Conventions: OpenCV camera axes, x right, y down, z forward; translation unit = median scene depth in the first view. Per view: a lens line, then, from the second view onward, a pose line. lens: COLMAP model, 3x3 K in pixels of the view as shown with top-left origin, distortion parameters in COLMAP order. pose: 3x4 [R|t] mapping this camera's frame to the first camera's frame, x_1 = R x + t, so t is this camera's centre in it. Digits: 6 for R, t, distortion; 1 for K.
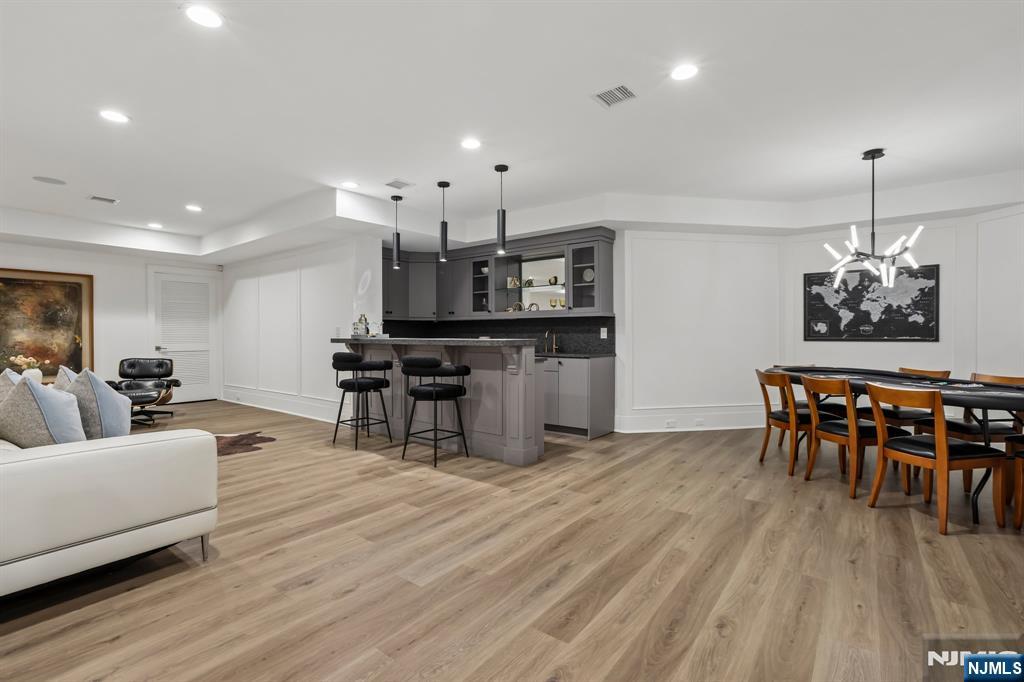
lens RADIAL K [[472.1, 0, 508.6], [0, 472.1, 326.8], [0, 0, 1]] dist [-0.041880, 0.026092]
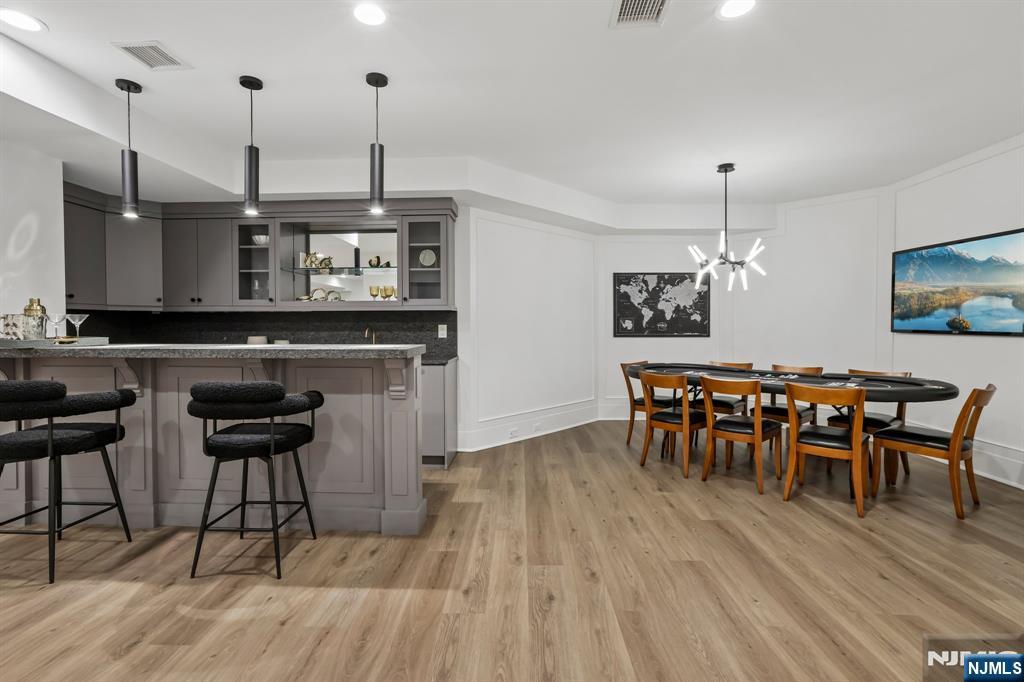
lens RADIAL K [[472.1, 0, 508.6], [0, 472.1, 326.8], [0, 0, 1]] dist [-0.041880, 0.026092]
pose [[0.807049, -0.003727, 0.590473, -0.248208], [-0.009268, 0.999777, 0.018978, -0.014291], [-0.590412, -0.020789, 0.806834, 0.375590]]
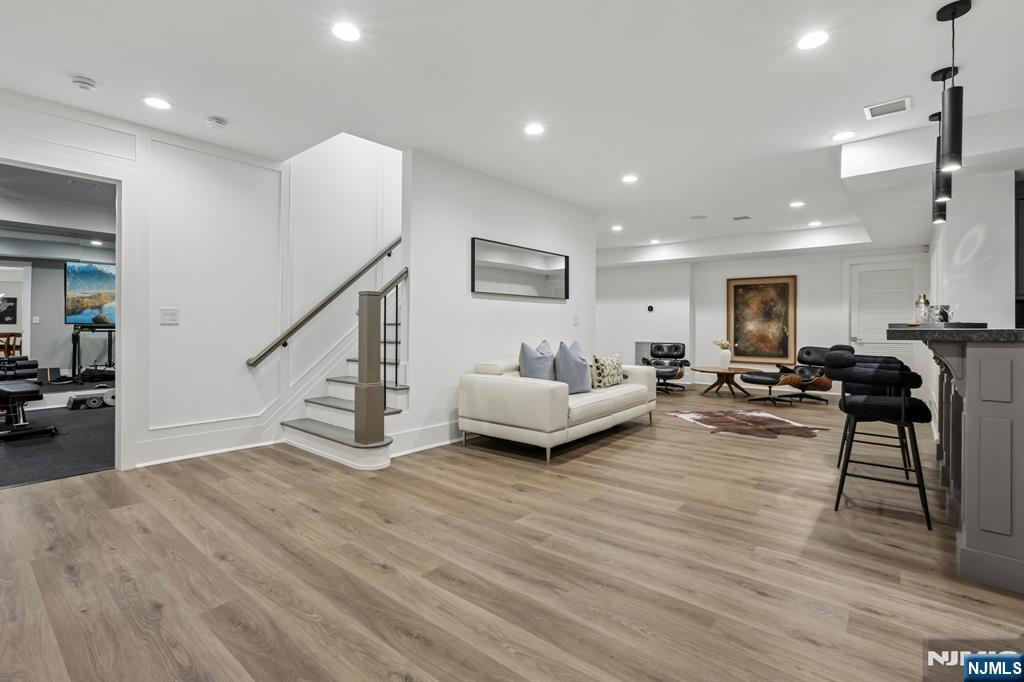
lens RADIAL K [[472.1, 0, 508.6], [0, 472.1, 326.8], [0, 0, 1]] dist [-0.041880, 0.026092]
pose [[-0.032852, 0.001637, -0.999459, 0.528314], [0.012891, 0.999916, 0.001214, 0.015640], [0.999377, -0.012844, -0.032871, 0.509327]]
